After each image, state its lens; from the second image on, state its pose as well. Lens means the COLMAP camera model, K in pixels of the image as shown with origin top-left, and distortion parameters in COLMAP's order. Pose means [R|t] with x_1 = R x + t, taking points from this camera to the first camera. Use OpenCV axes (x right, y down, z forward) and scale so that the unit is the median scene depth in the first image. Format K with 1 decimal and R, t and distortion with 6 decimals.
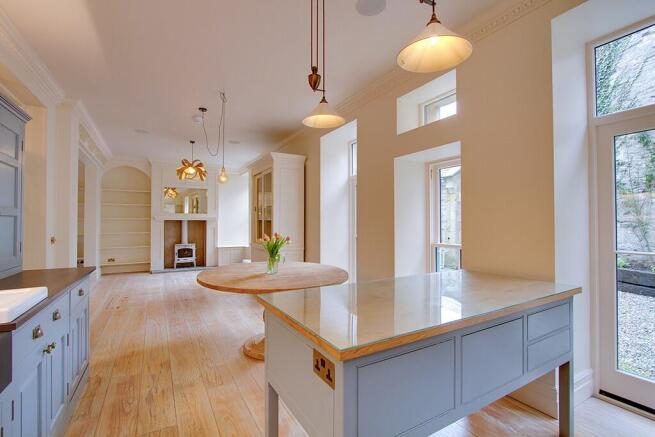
lens RADIAL K [[296.5, 0, 330.1], [0, 296.5, 219.1], [0, 0, 1]] dist [0.002497, 0.000410]
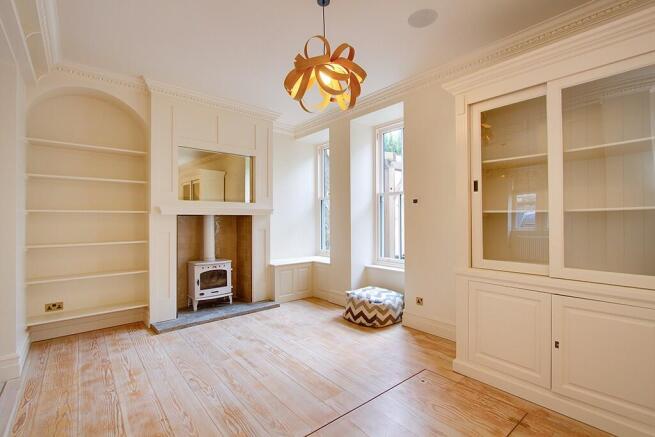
lens RADIAL K [[296.5, 0, 325.6], [0, 296.5, 219.5], [0, 0, 1]] dist [0.002497, 0.000410]
pose [[0.984323, -0.004818, 0.176312, -0.390991], [0.003026, 0.999941, 0.010434, 0.006453], [-0.176352, -0.009737, 0.984279, 0.466746]]
